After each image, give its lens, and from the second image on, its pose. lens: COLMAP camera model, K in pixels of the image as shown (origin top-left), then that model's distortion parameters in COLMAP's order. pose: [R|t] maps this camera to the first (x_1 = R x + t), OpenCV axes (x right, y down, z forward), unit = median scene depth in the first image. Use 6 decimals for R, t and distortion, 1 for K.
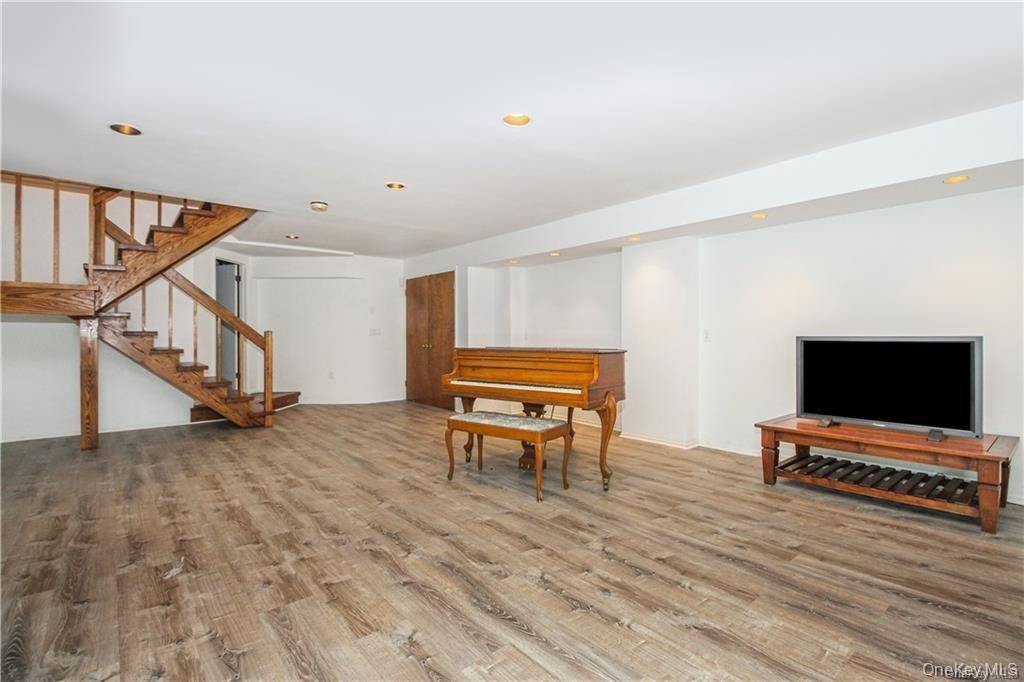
lens RADIAL K [[484.3, 0, 515.4], [0, 484.3, 335.9], [0, 0, 1]] dist [-0.006057, -0.005891]
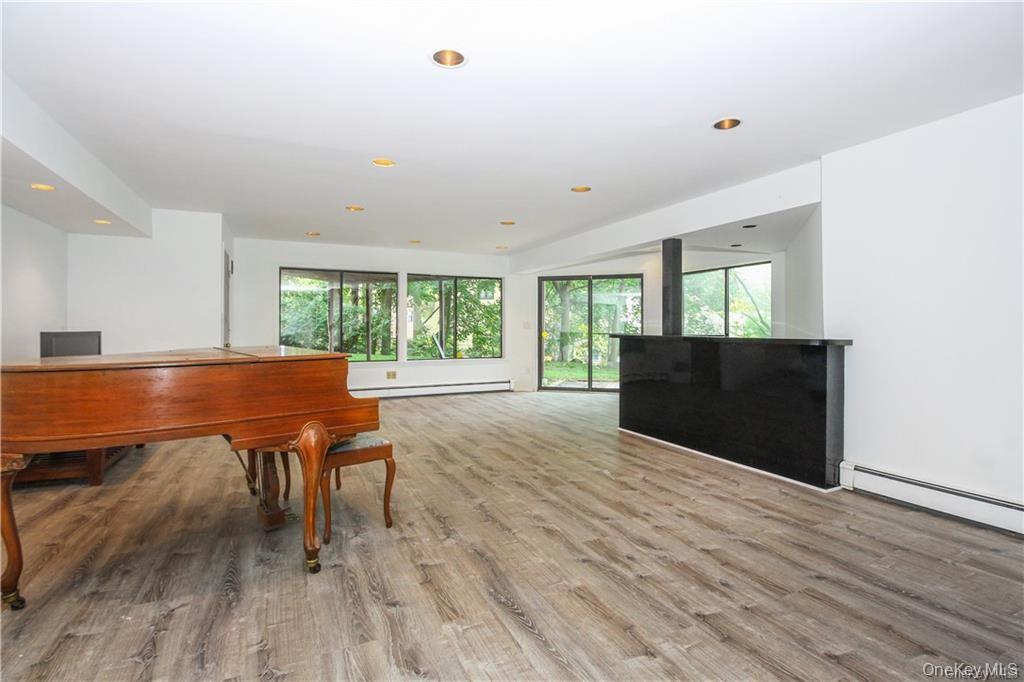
lens RADIAL K [[484.3, 0, 515.3], [0, 484.3, 333.6], [0, 0, 1]] dist [-0.006057, -0.005891]
pose [[-0.970616, 0.000916, 0.240630, -0.701203], [0.004409, 0.999893, 0.013976, -0.009326], [-0.240592, 0.014626, -0.970516, 2.338109]]
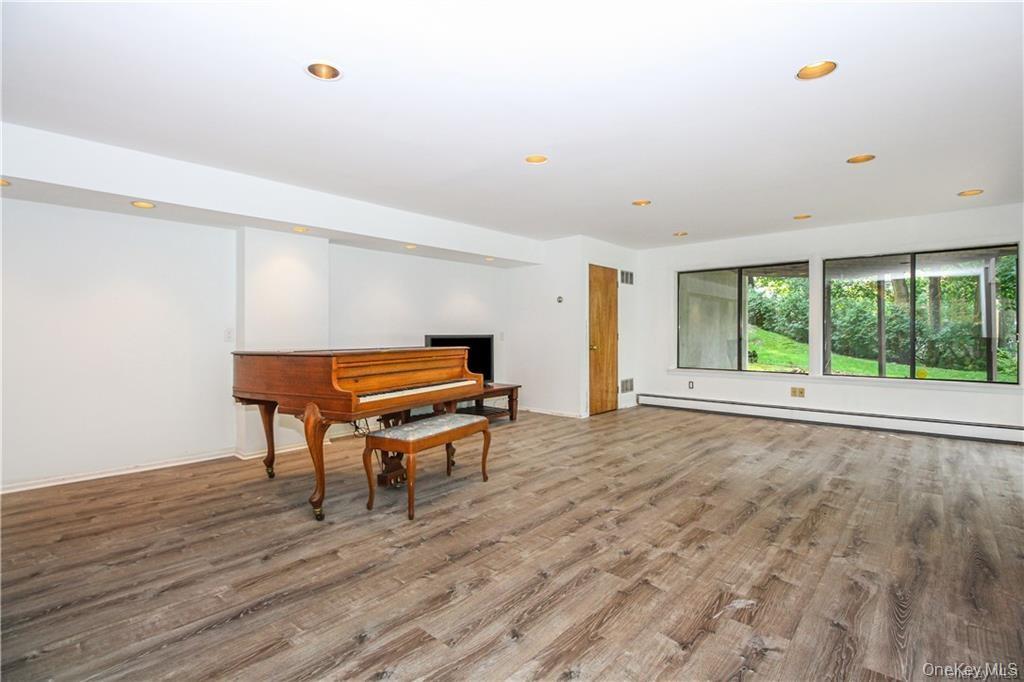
lens RADIAL K [[484.3, 0, 521.1], [0, 484.3, 336.7], [0, 0, 1]] dist [-0.006057, -0.005891]
pose [[-0.157245, -0.001123, 0.987559, -1.311381], [0.008248, 0.999963, 0.002451, 0.002991], [-0.987525, 0.008531, -0.157230, 1.327447]]
